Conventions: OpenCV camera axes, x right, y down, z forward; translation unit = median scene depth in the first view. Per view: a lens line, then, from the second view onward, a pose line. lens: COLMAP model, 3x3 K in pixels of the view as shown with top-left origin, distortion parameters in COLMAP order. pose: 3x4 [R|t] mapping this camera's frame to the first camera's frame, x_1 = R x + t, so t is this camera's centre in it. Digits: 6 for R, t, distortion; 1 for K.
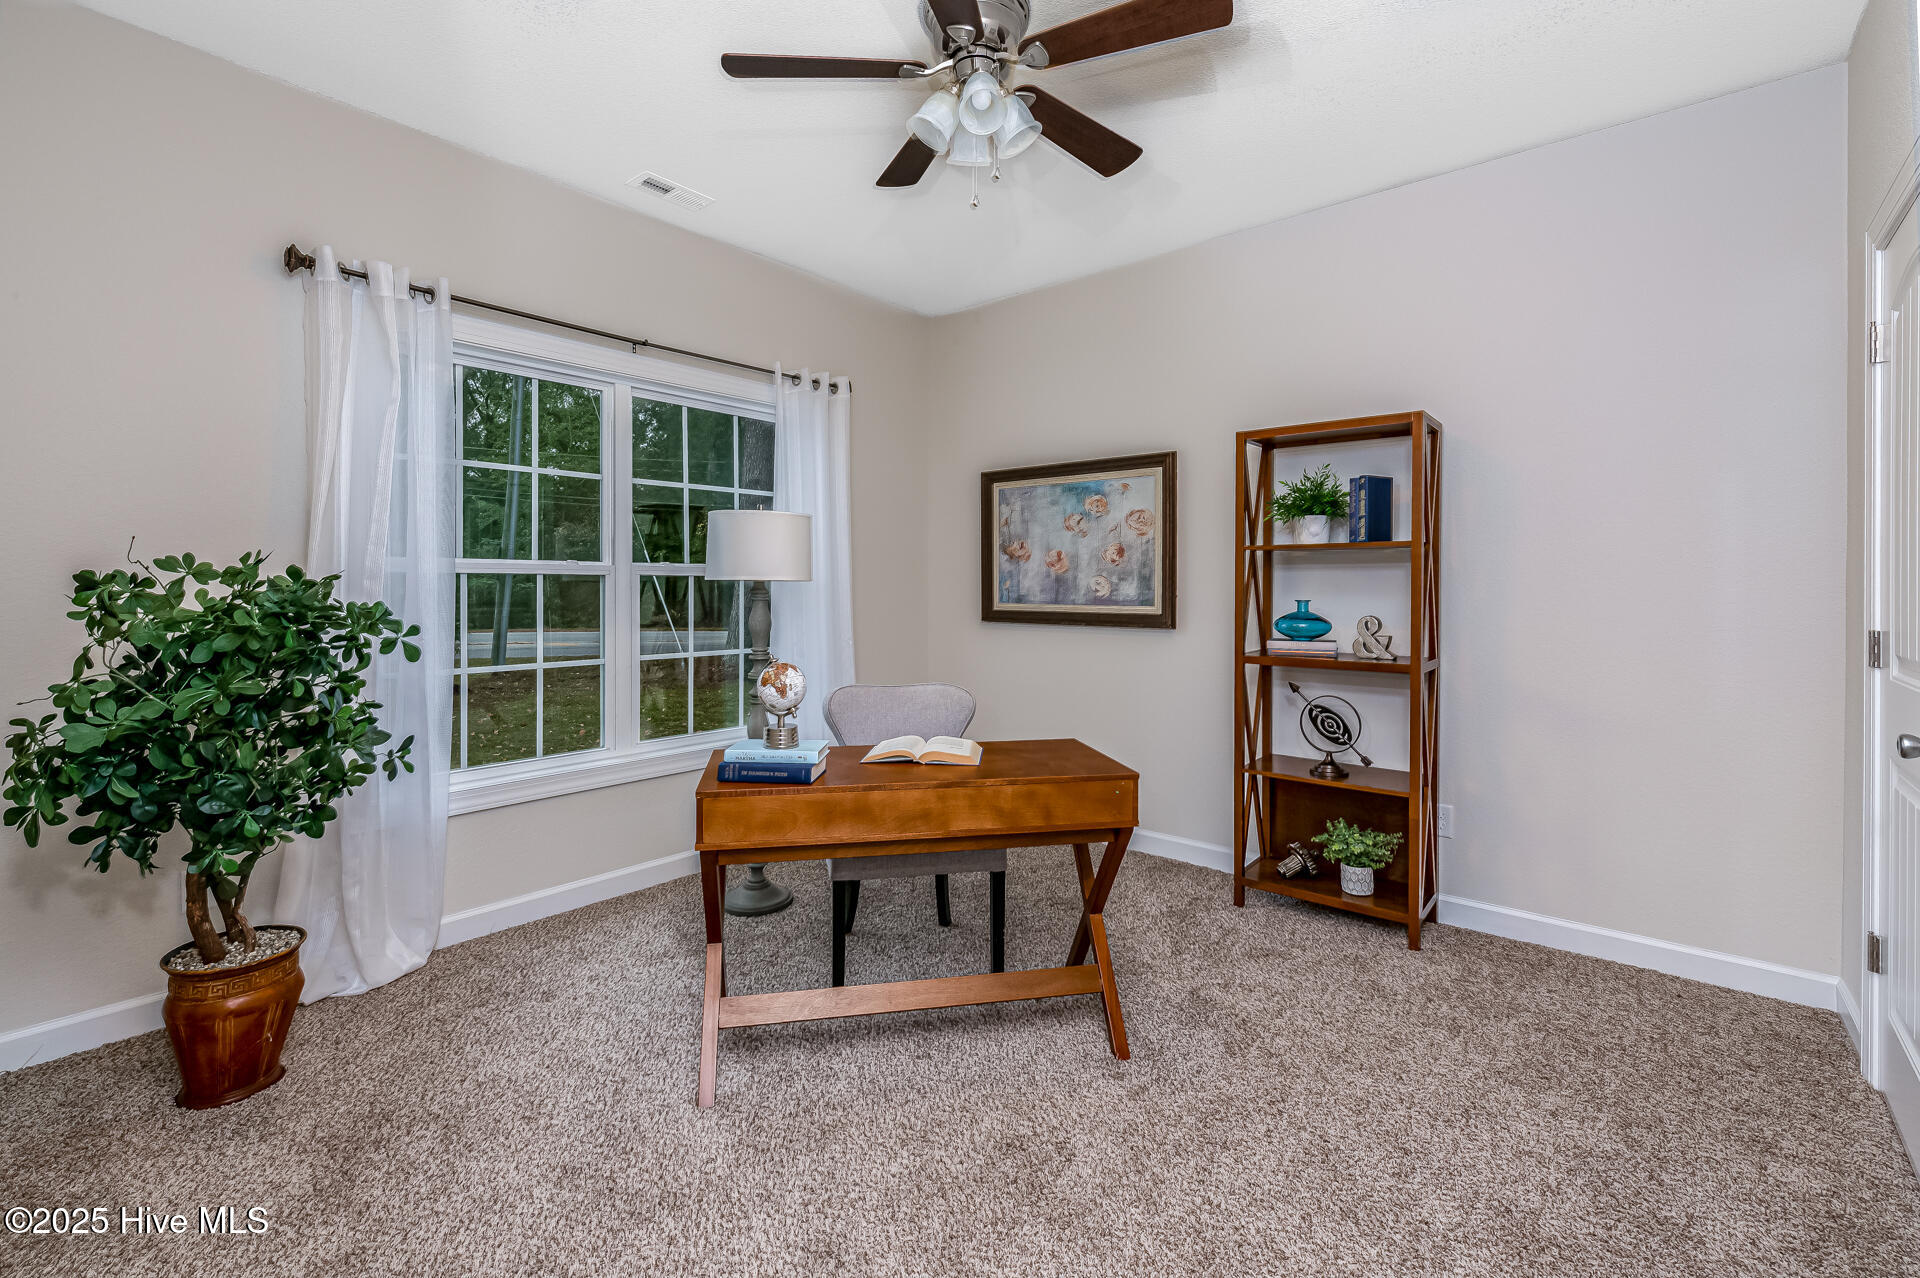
lens RADIAL K [[816.5, 0, 964.7], [0, 816.5, 583.4], [0, 0, 1]] dist [-0.001360, -0.000340]
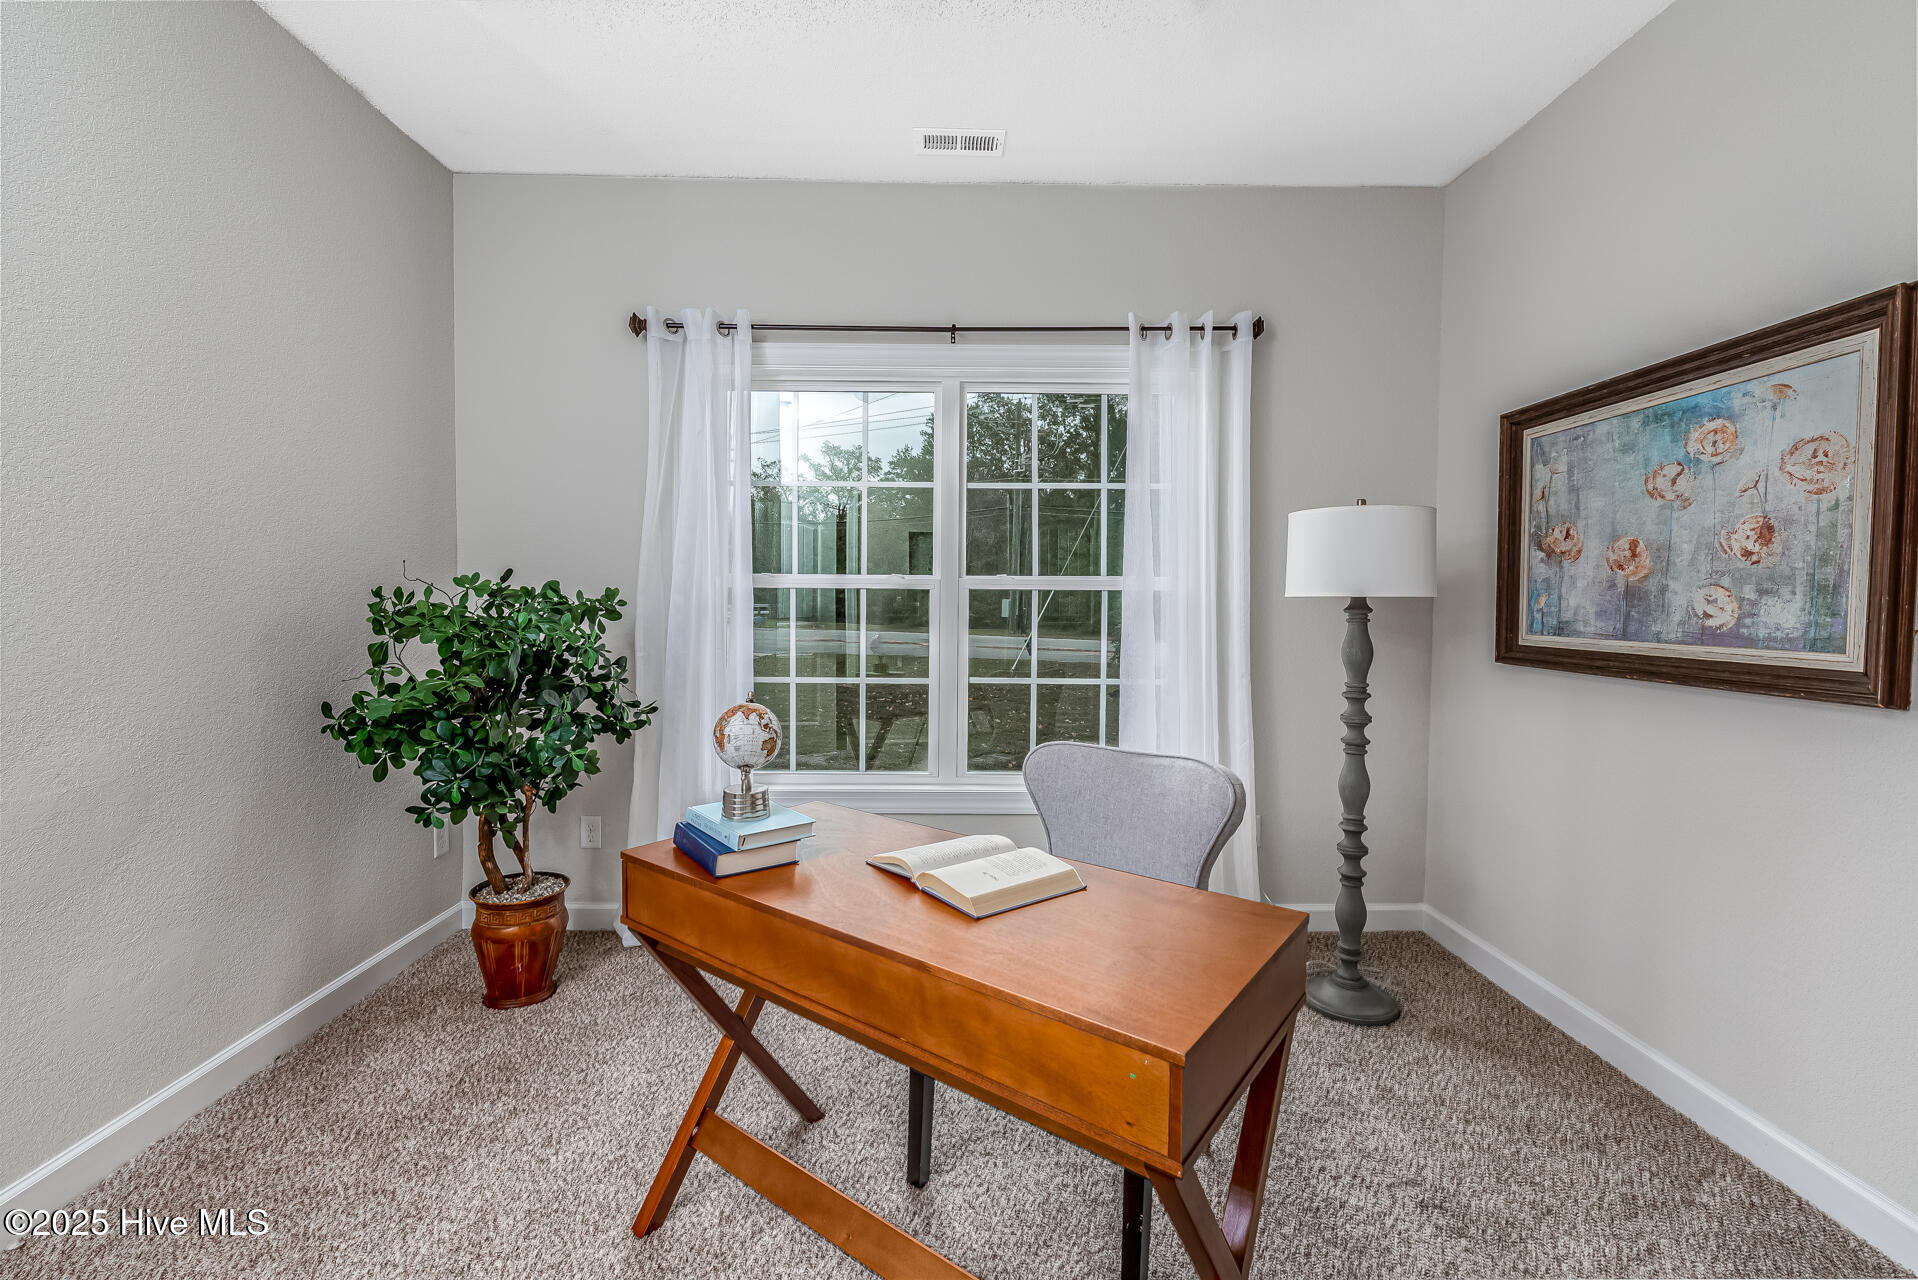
lens RADIAL K [[824.1, 0, 965.4], [0, 824.1, 621.5], [0, 0, 1]] dist [0.001737, -0.000580]
pose [[0.655222, 0.022277, -0.755108, 0.244003], [-0.003499, 0.999644, 0.026455, 0.000837], [0.755429, -0.014692, 0.655066, 0.337094]]
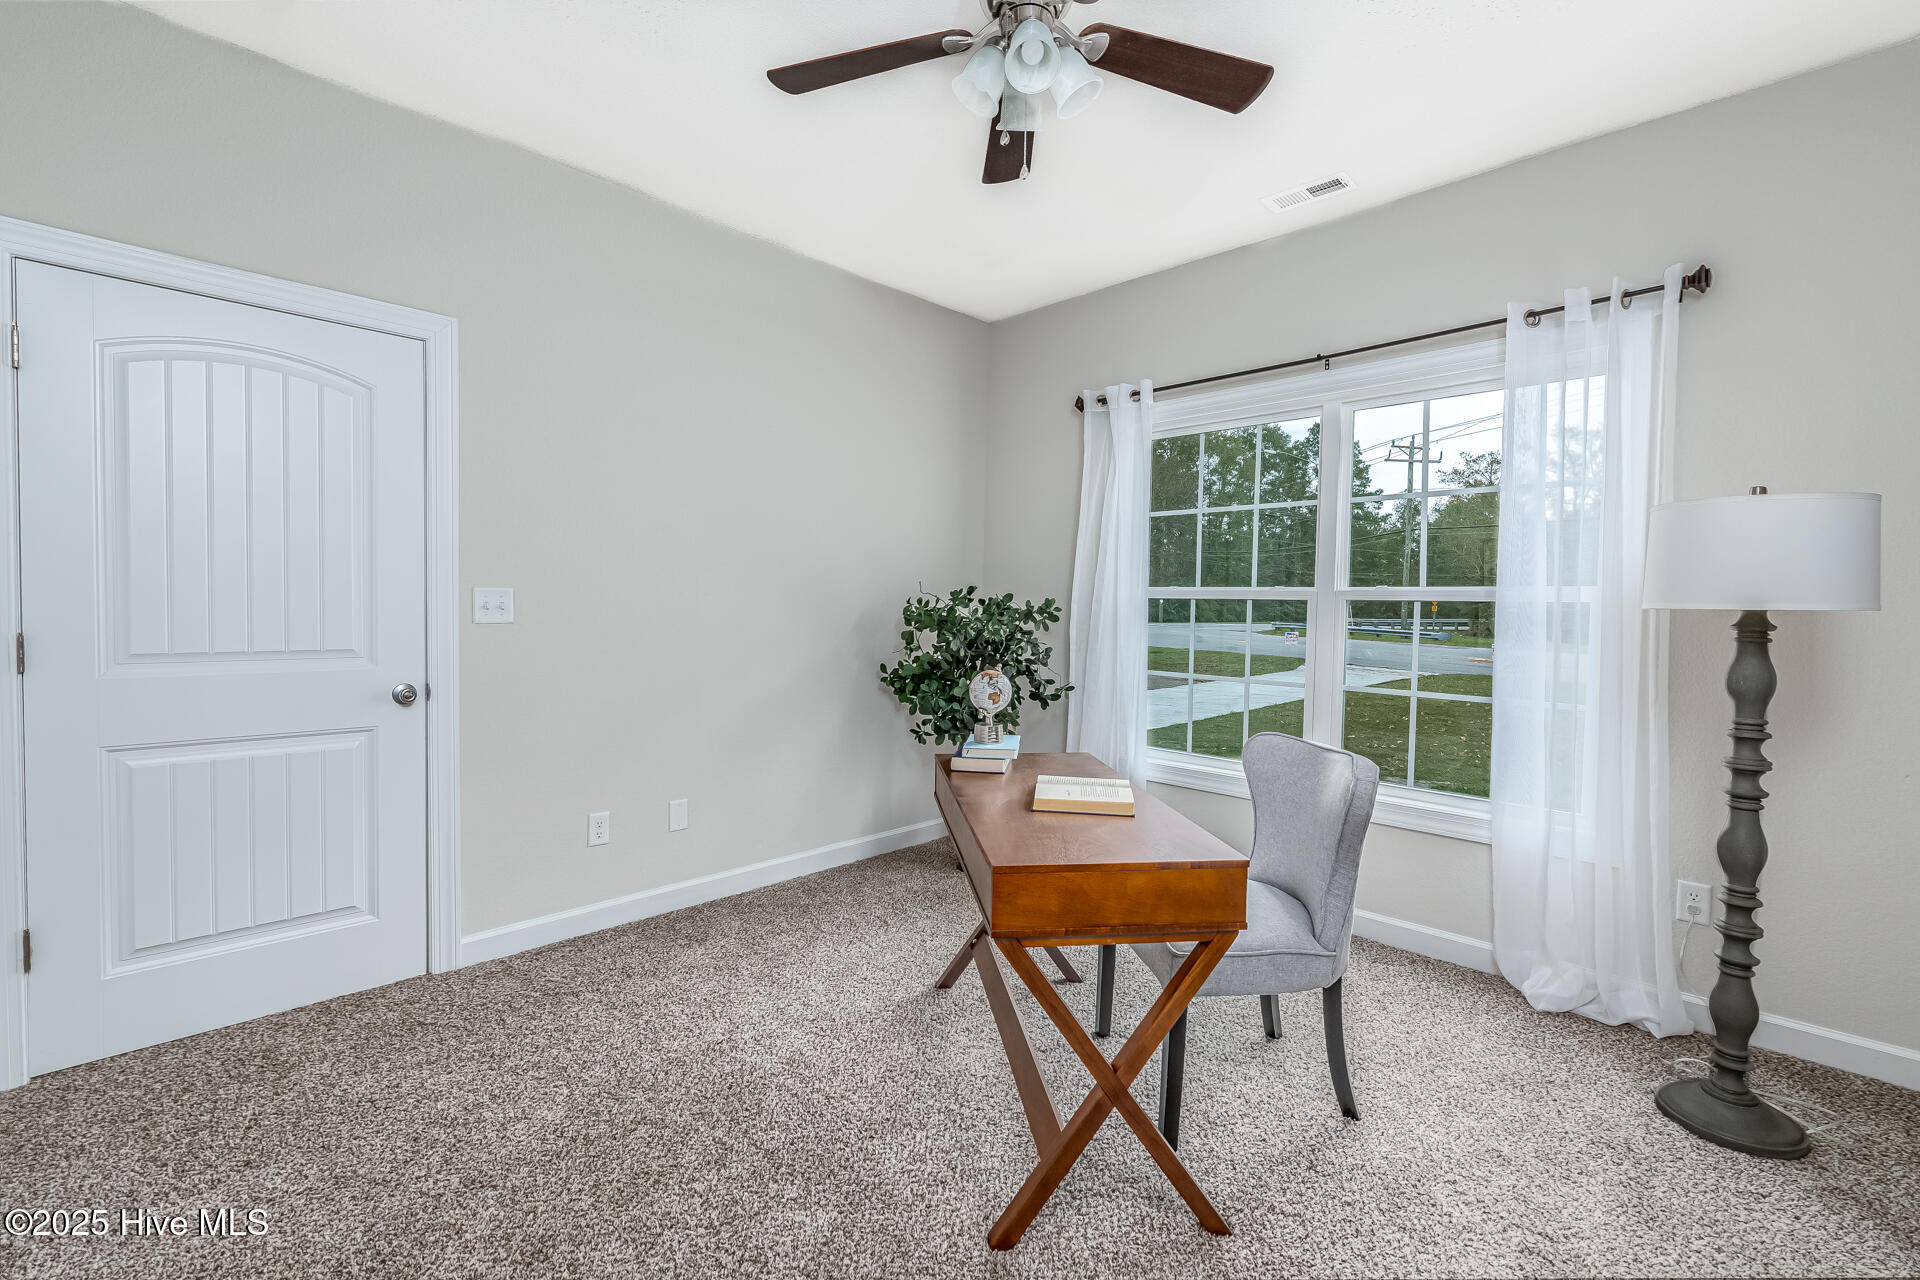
lens RADIAL K [[824.9, 0, 966.4], [0, 824.9, 621.4], [0, 0, 1]] dist [0.001737, -0.000580]
pose [[-0.069438, 0.018301, -0.997418, 0.491450], [-0.013993, 0.999715, 0.019317, 0.001655], [0.997488, 0.015298, -0.069162, 0.531971]]
